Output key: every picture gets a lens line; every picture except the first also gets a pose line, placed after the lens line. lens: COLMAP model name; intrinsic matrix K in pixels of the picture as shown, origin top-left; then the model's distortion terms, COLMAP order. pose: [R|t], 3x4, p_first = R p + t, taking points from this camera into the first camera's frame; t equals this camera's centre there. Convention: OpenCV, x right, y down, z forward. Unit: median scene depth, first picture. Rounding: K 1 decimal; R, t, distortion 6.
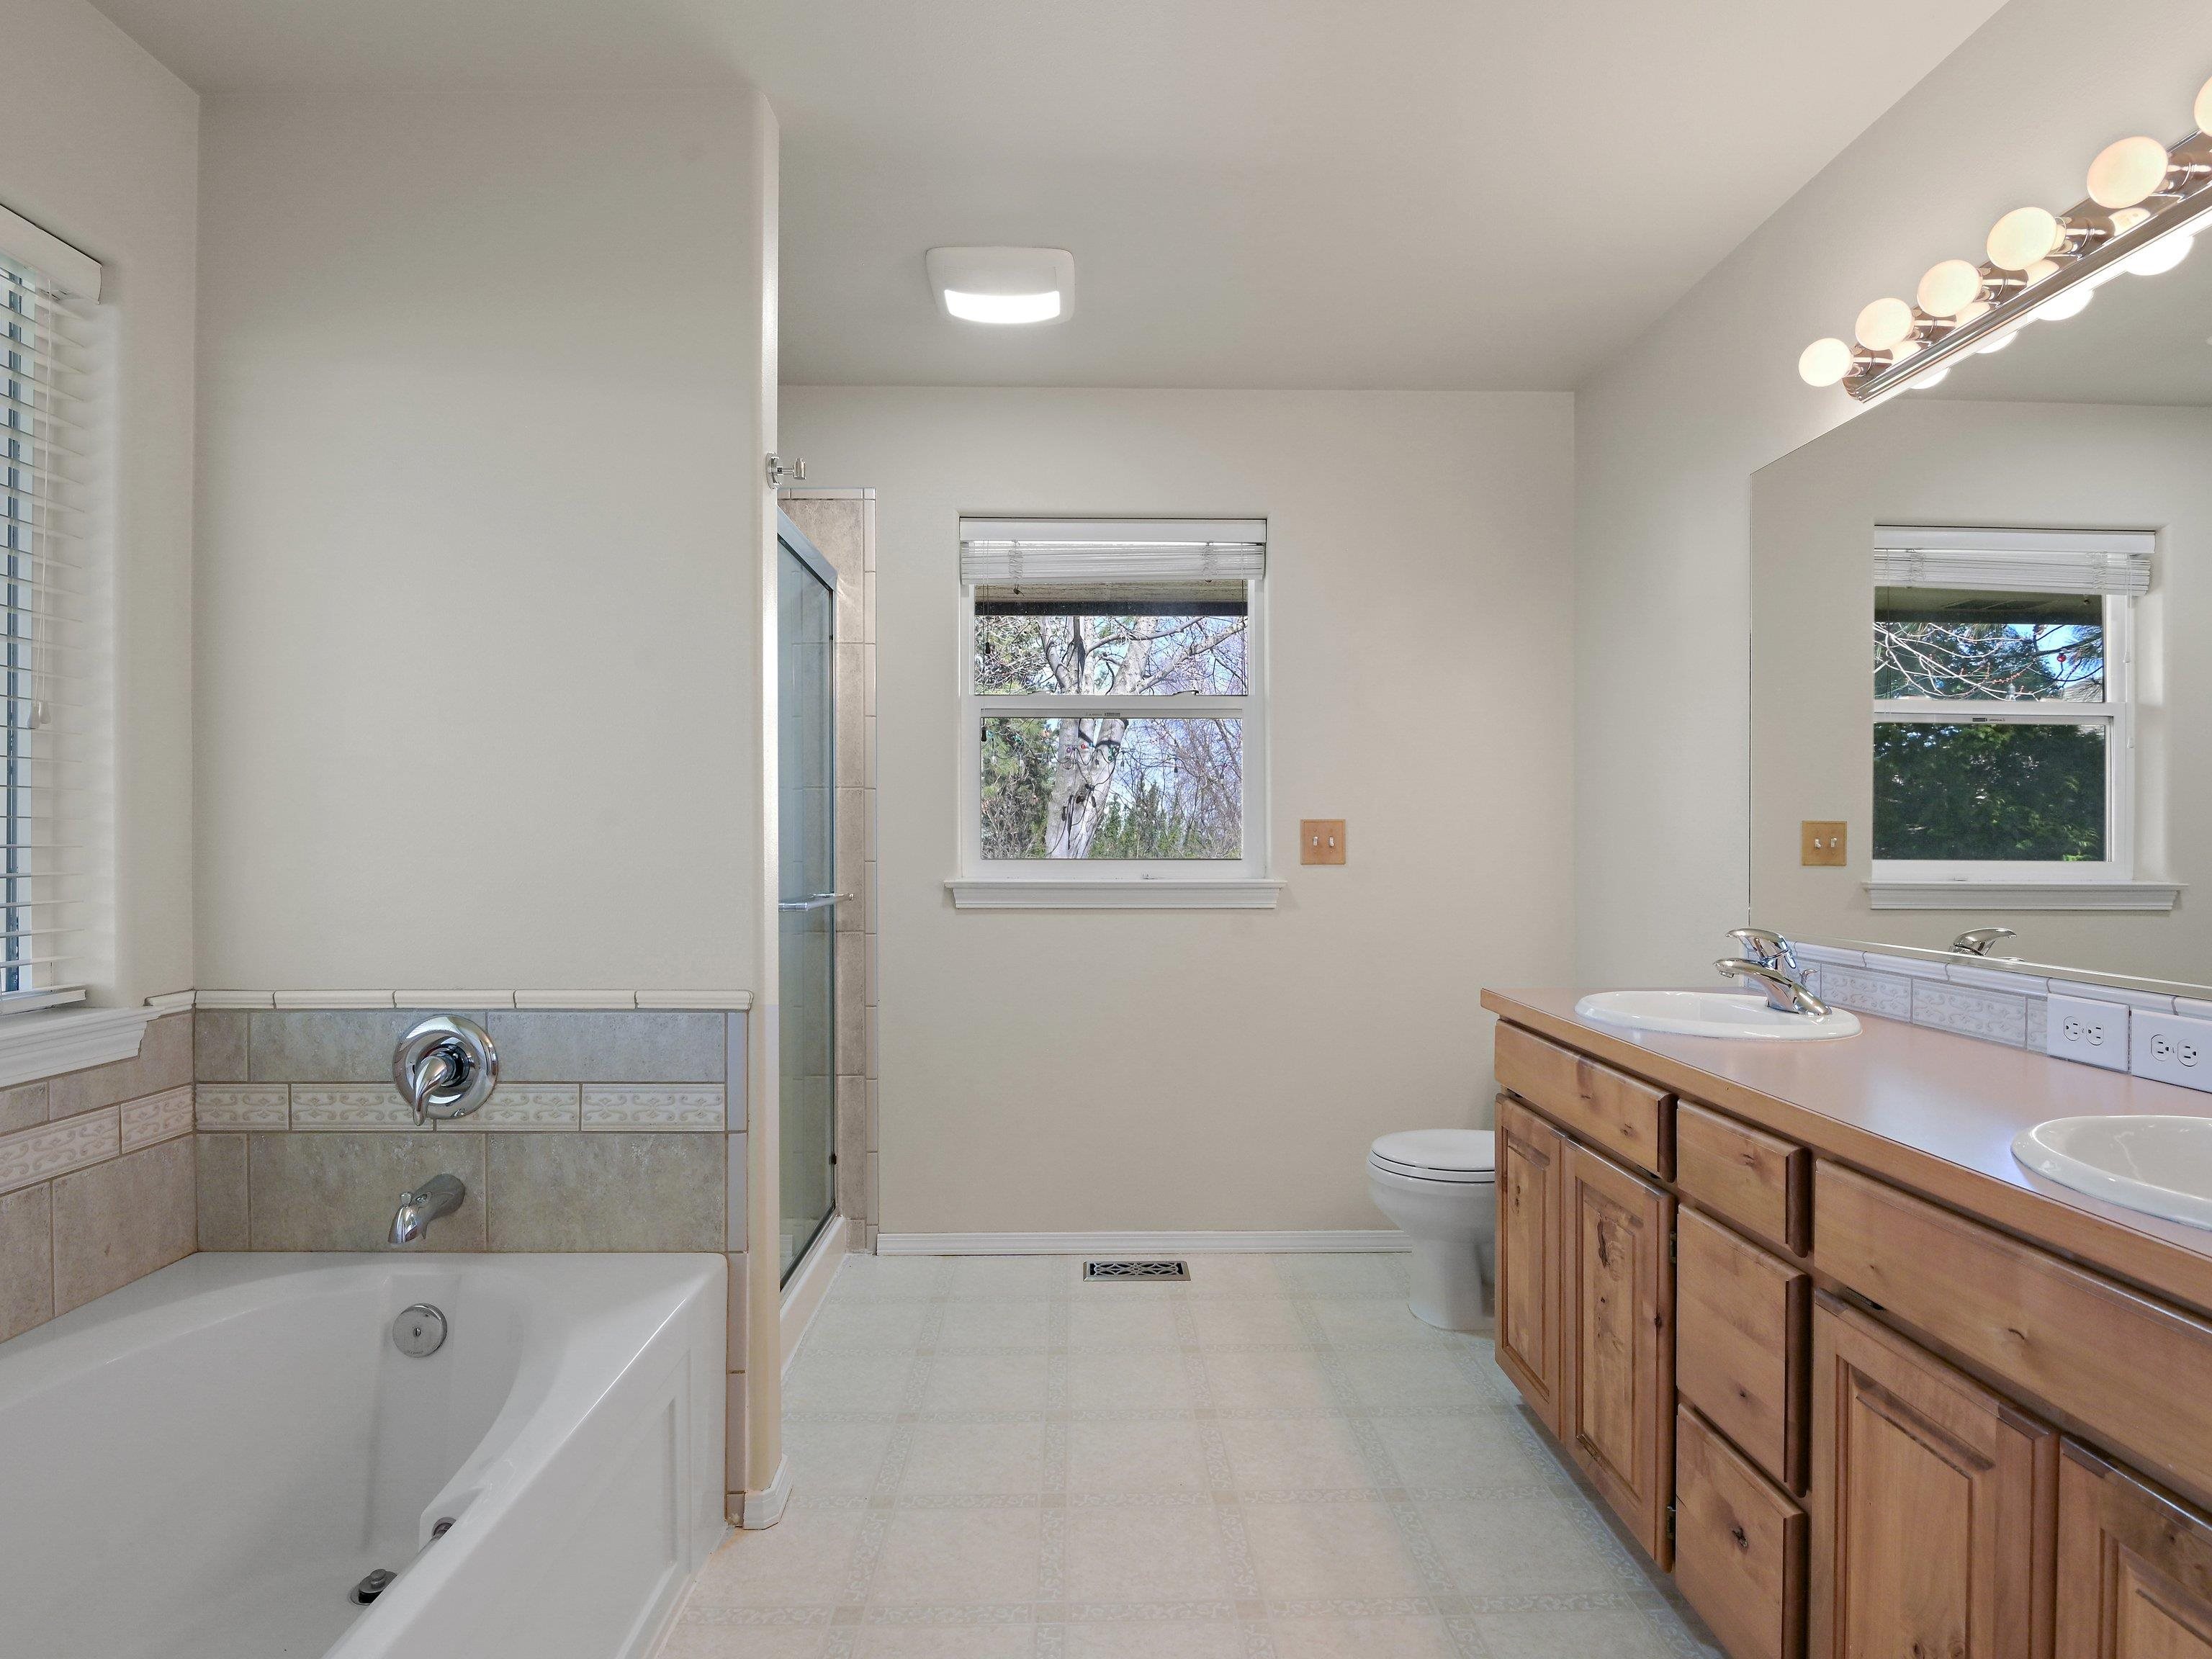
lens RADIAL K [[1184.9, 0, 1097.4], [0, 1184.9, 836.1], [0, 0, 1]] dist [-0.007267, -0.011085]
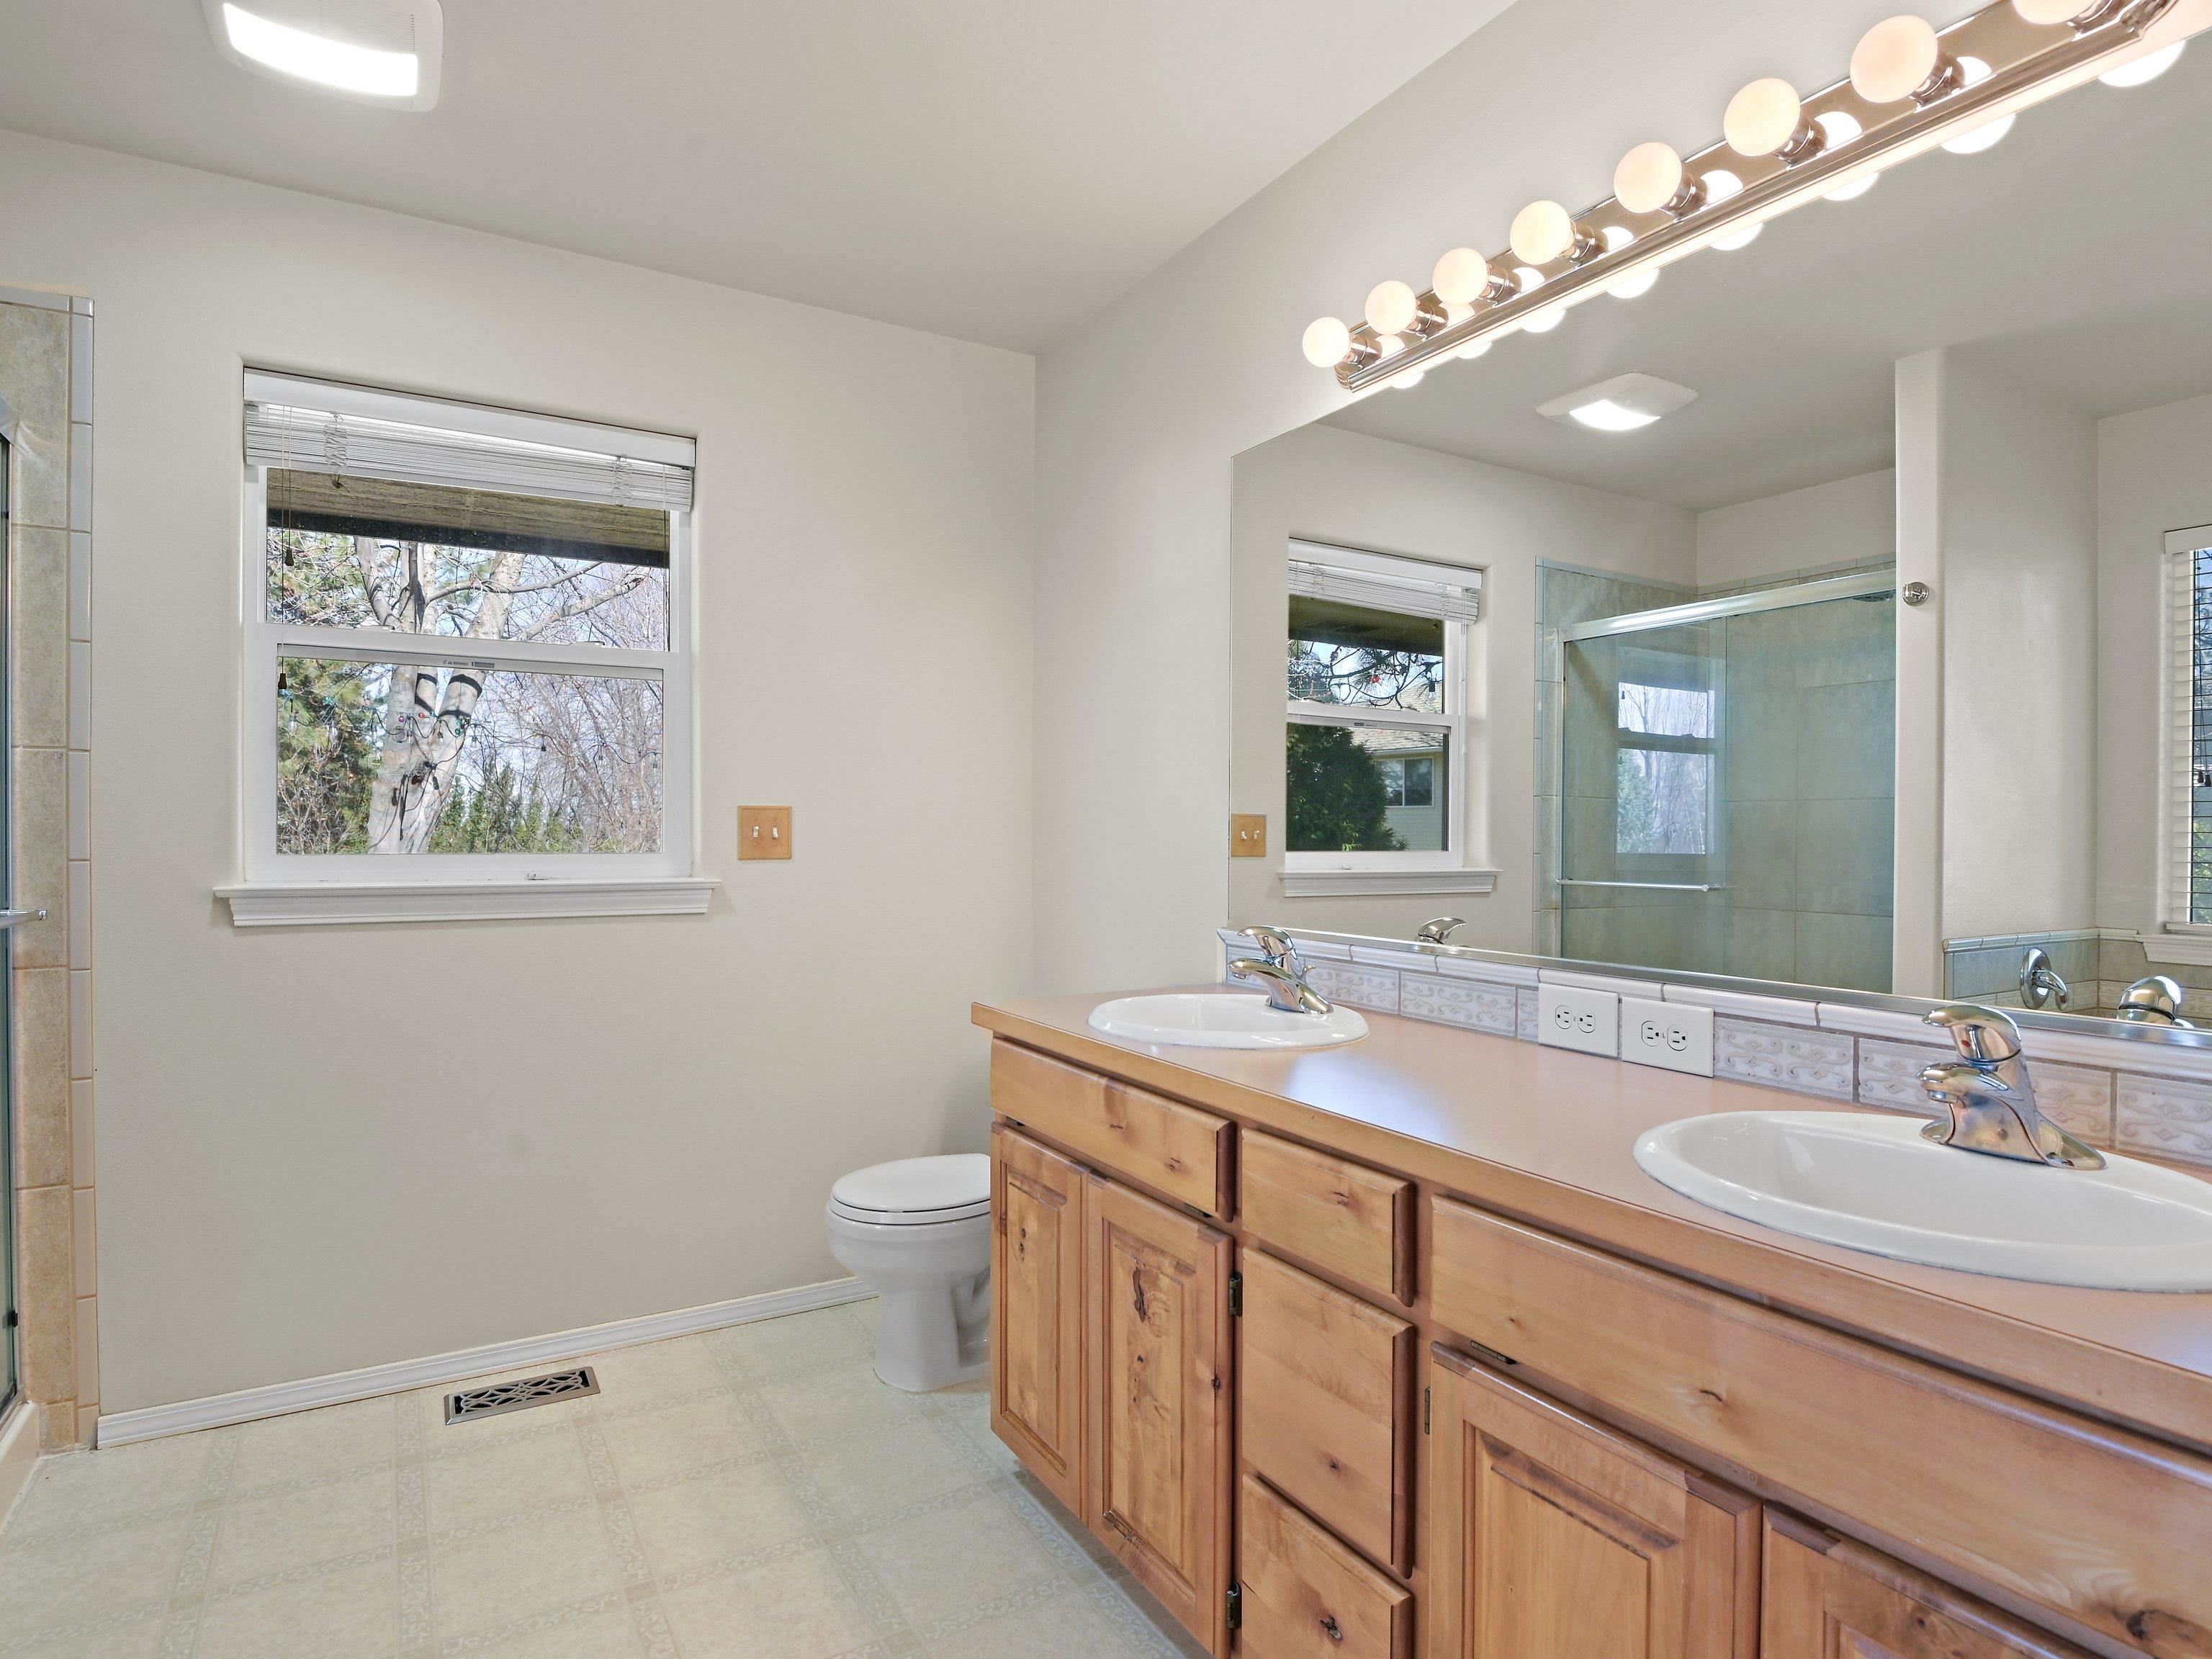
lens RADIAL K [[1184.9, 0, 1097.4], [0, 1184.9, 836.1], [0, 0, 1]] dist [-0.007267, -0.011085]
pose [[0.870761, 0.001127, 0.491705, -0.027319], [-0.005216, 0.999962, 0.006945, 0.000248], [-0.491678, -0.008612, 0.870734, 0.233834]]
